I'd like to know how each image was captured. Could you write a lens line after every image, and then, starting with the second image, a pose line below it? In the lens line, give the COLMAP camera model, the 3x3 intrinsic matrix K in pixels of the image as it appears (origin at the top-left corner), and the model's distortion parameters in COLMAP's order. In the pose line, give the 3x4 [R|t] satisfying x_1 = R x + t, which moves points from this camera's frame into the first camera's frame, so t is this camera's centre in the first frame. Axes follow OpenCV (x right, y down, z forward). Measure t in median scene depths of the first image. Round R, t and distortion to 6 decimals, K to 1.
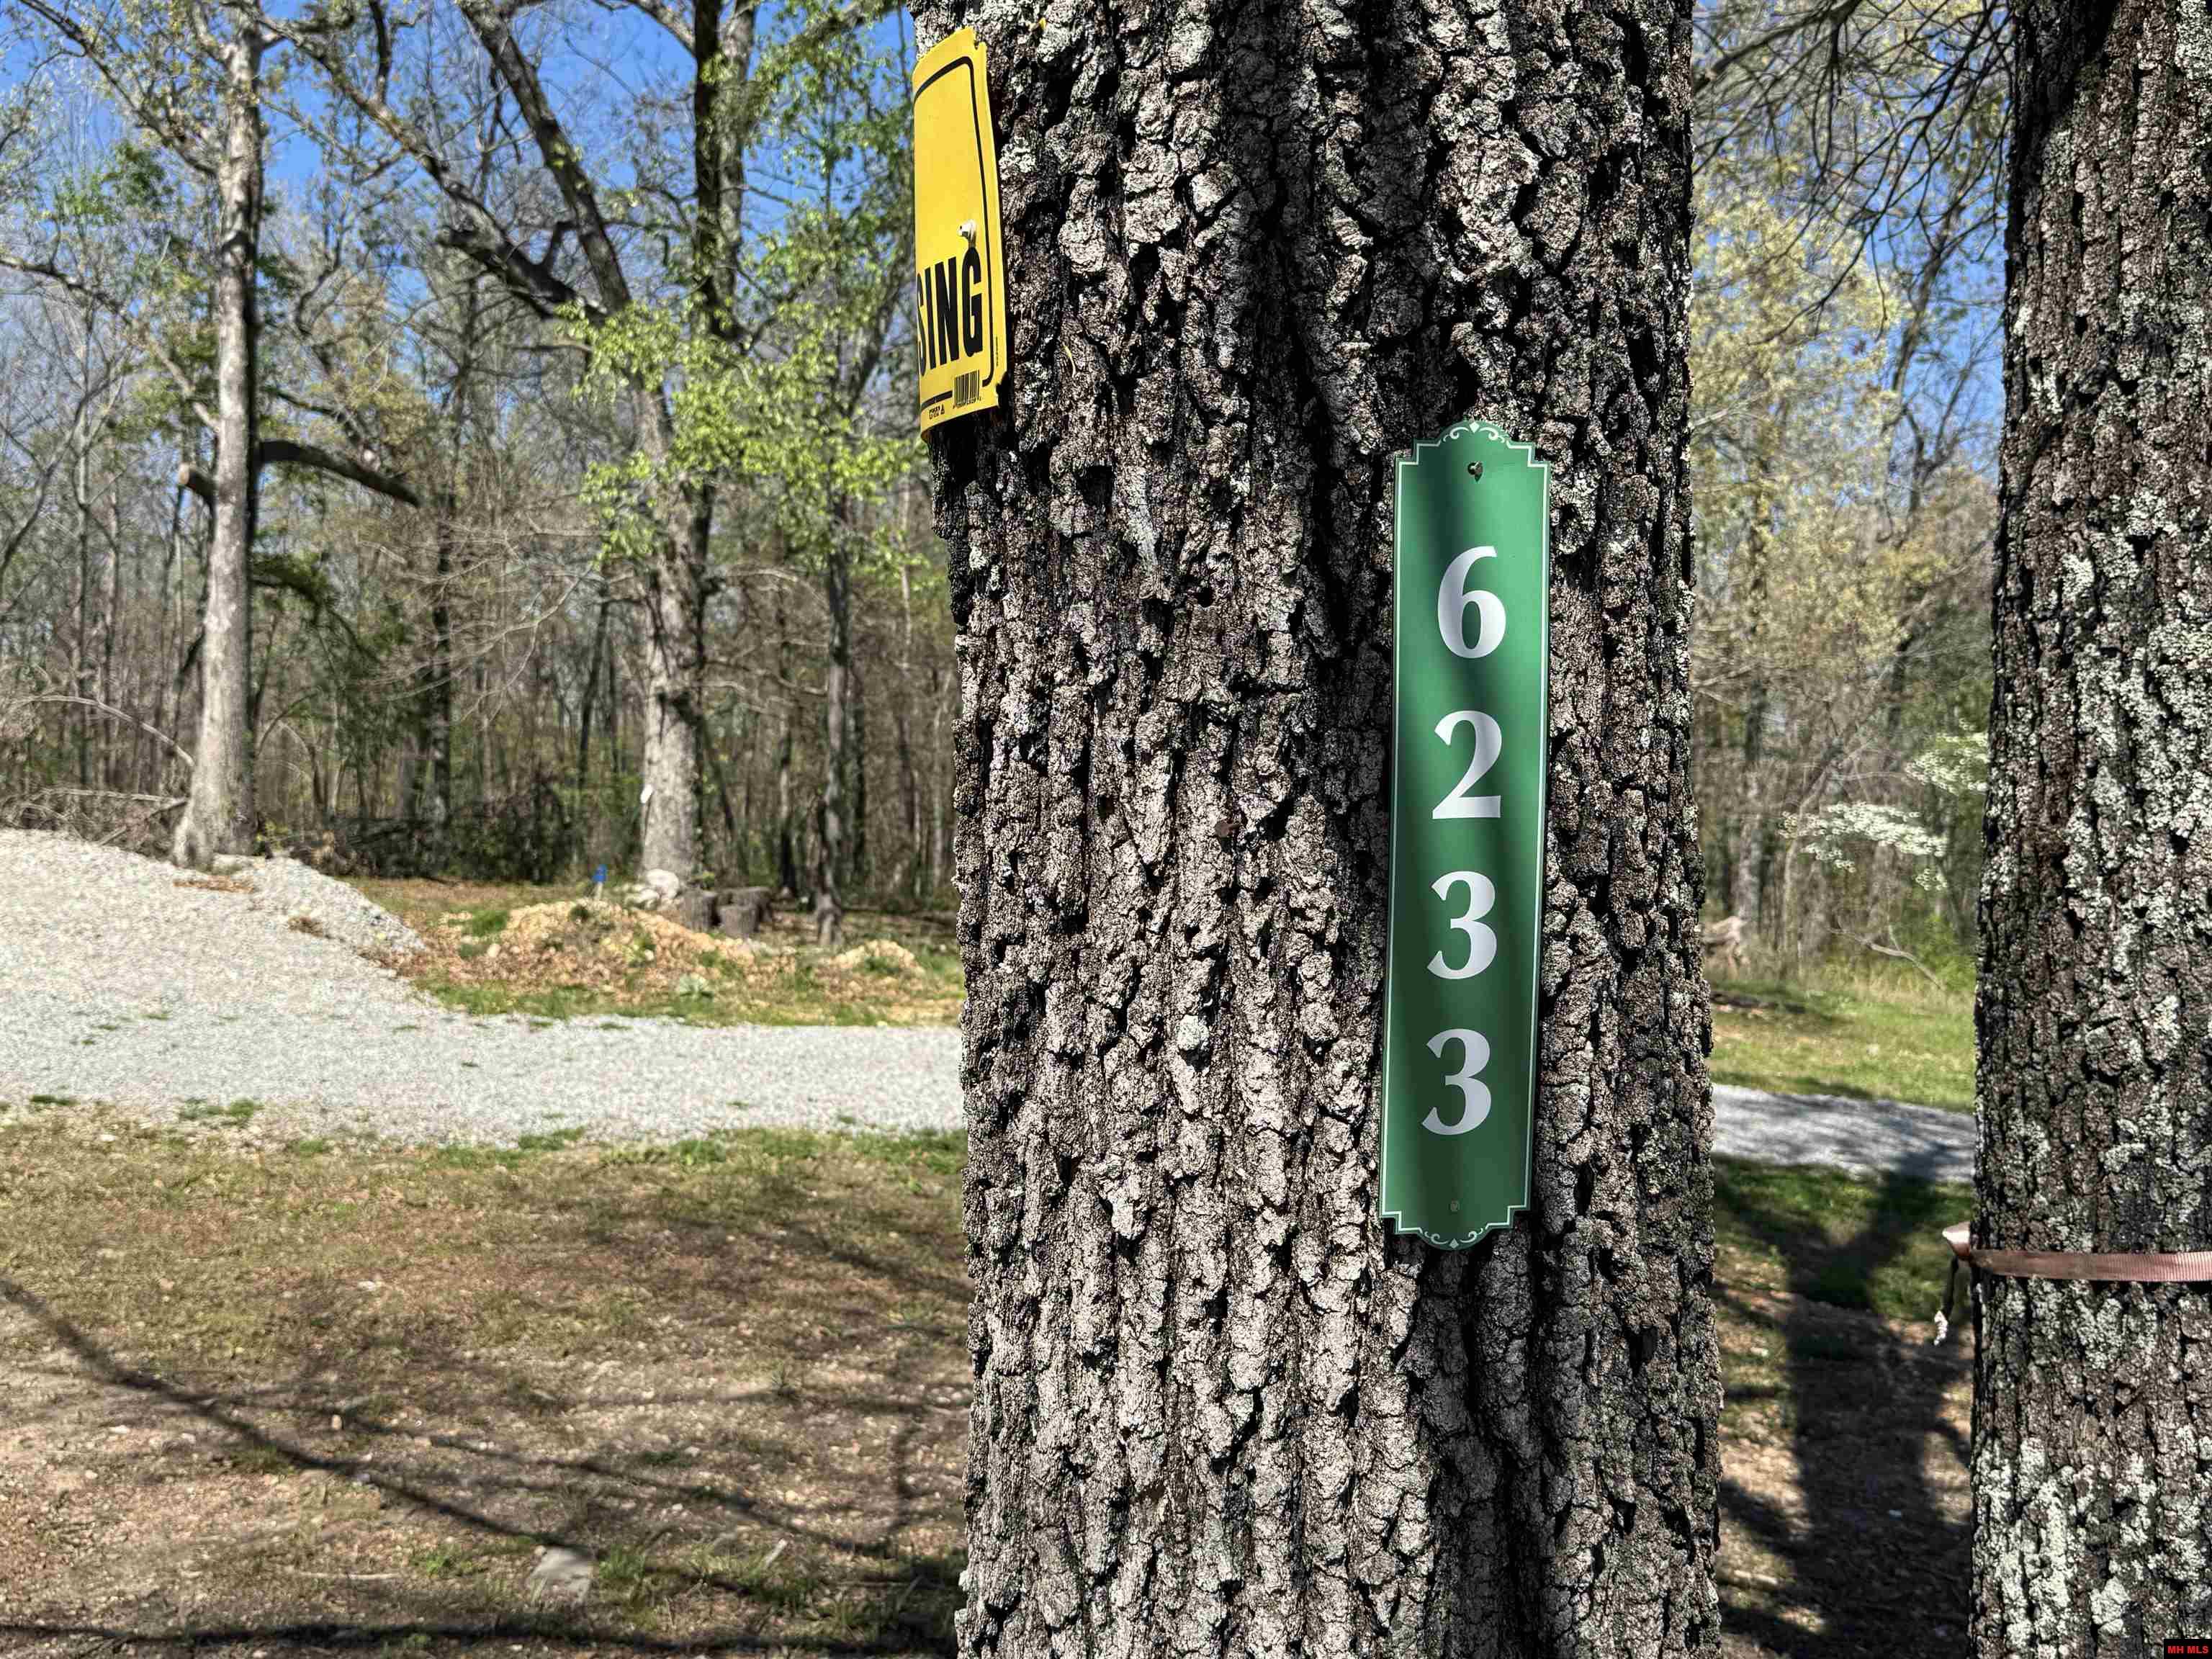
lens RADIAL K [[2116.3, 0, 1106.0], [0, 2116.3, 829.5], [0, 0, 1]] dist [0.166636, -0.319441]
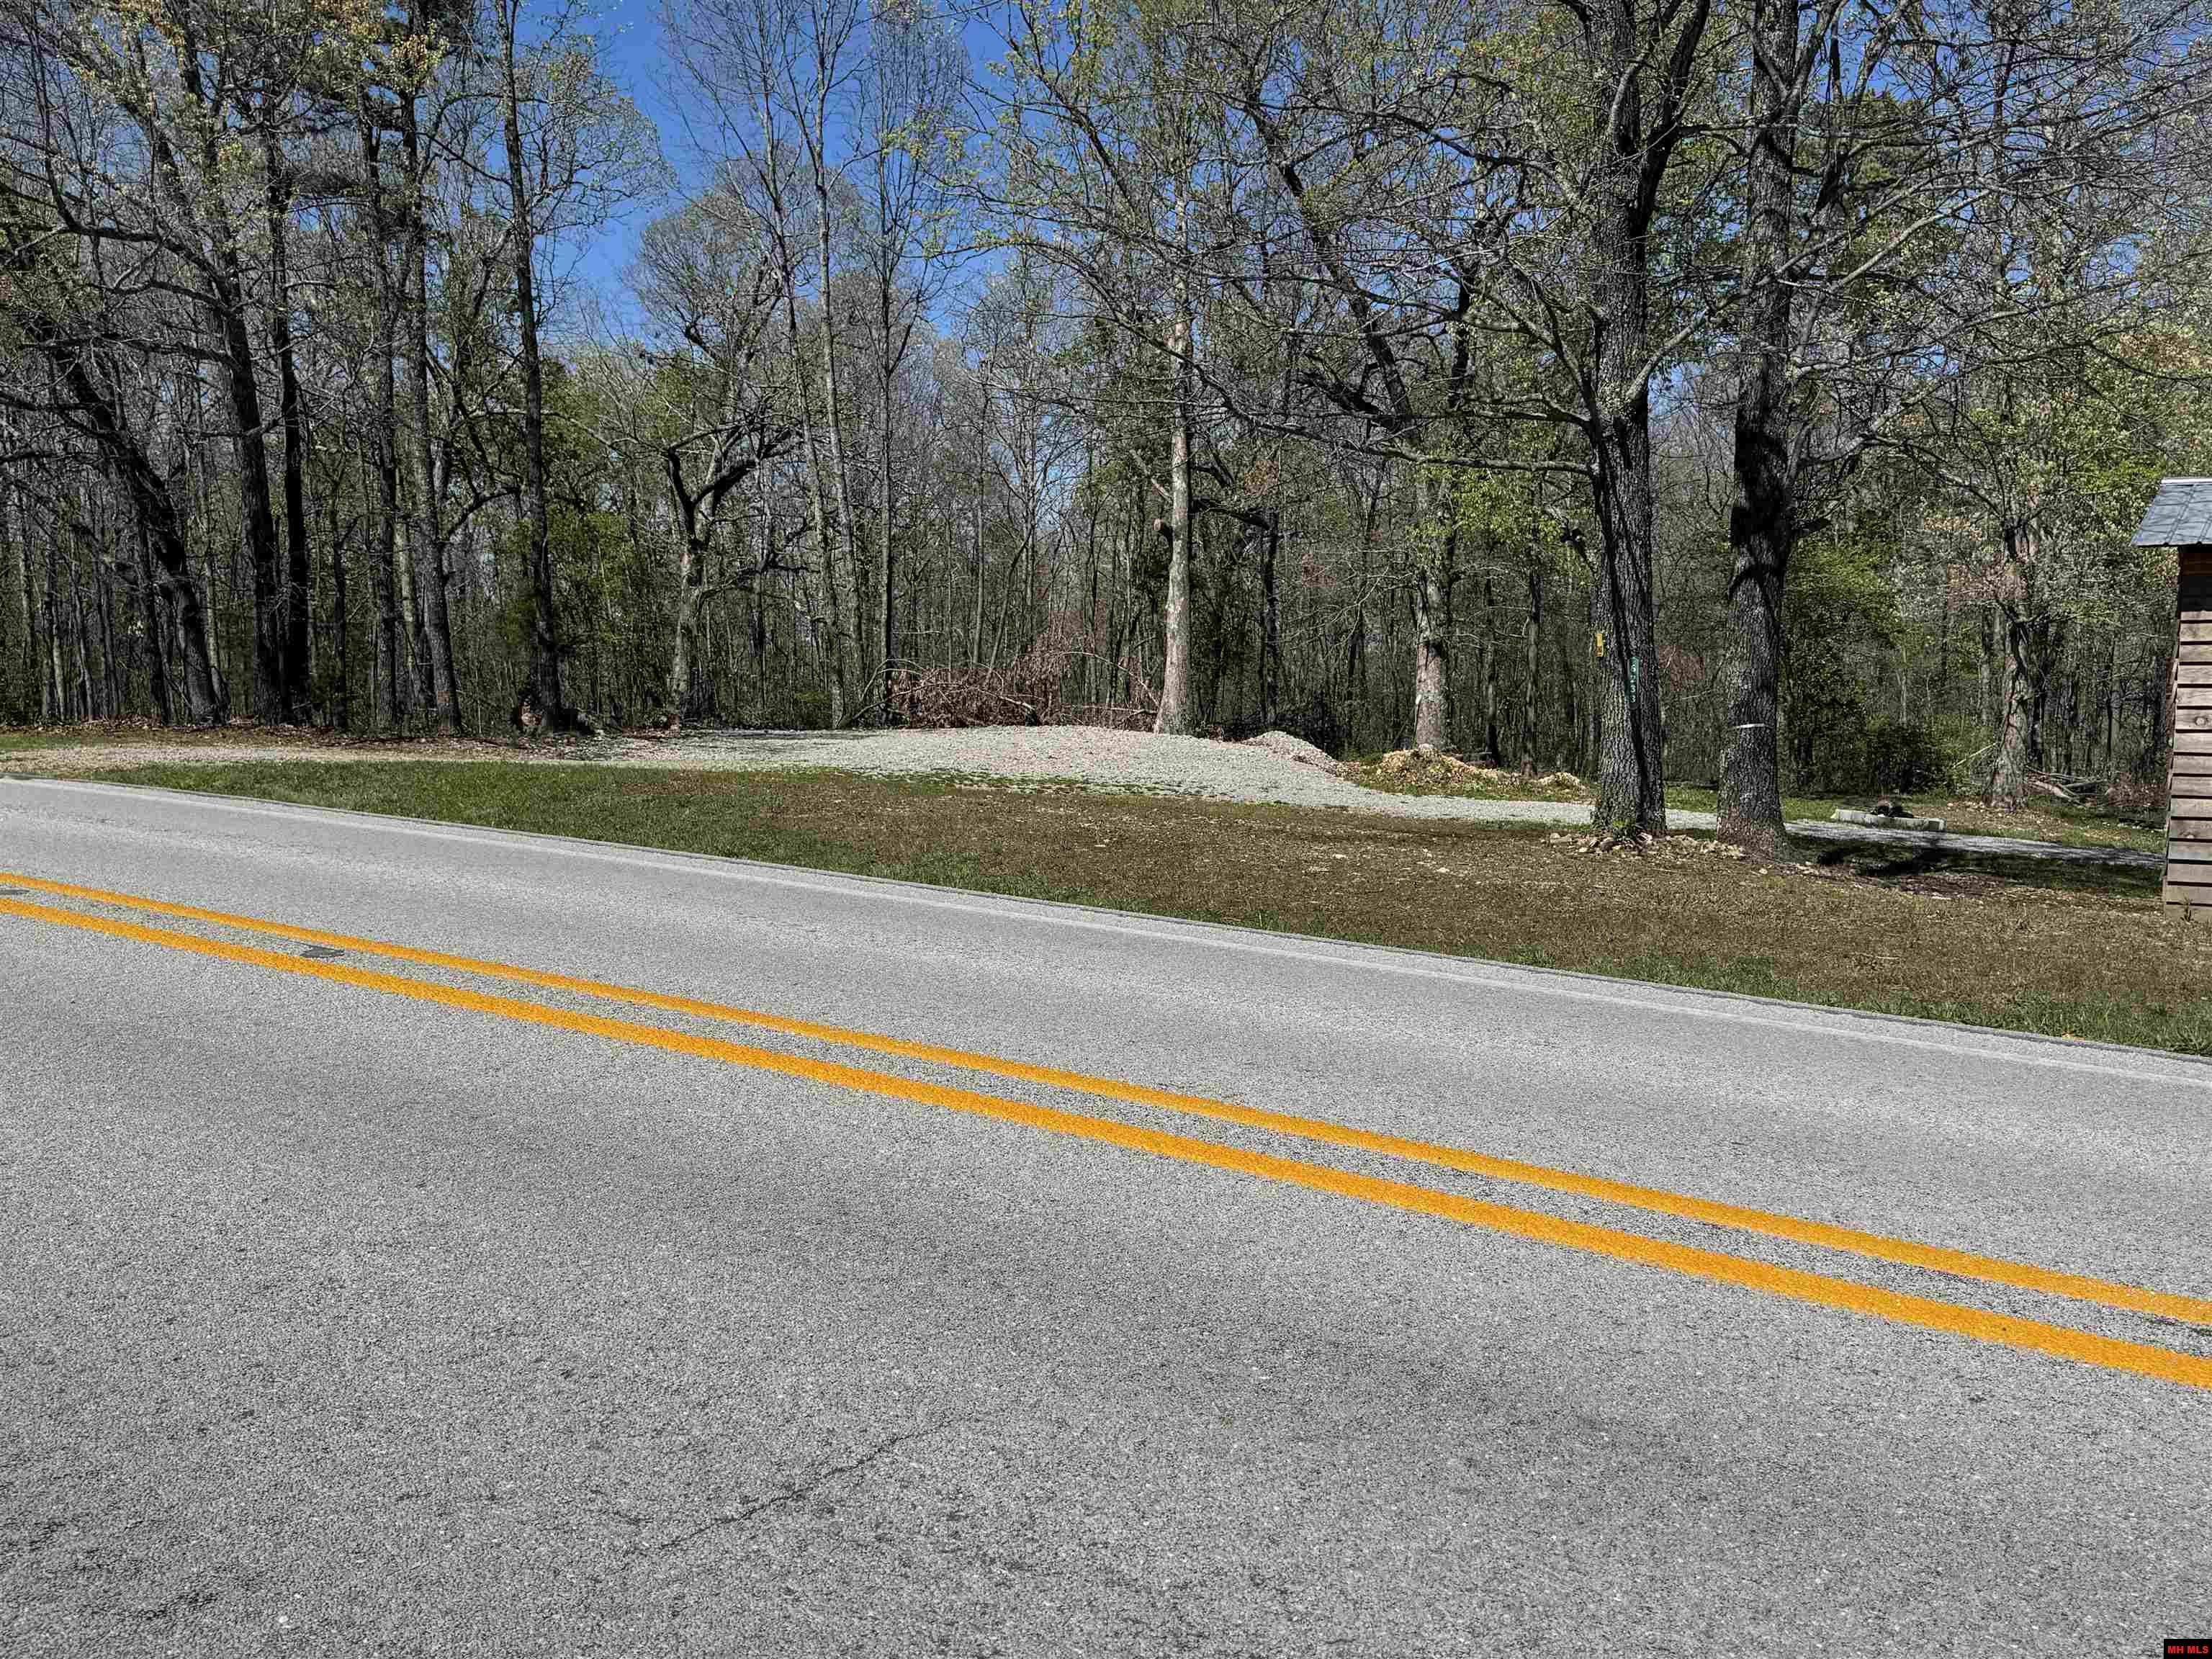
lens RADIAL K [[2107.2, 0, 1106.0], [0, 2107.2, 829.5], [0, 0, 1]] dist [0.197701, -0.361964]
pose [[0.954763, 0.000834, -0.297368, 0.053284], [0.010845, 0.999233, 0.037621, 0.021090], [0.297172, -0.039144, 0.954021, -0.716815]]
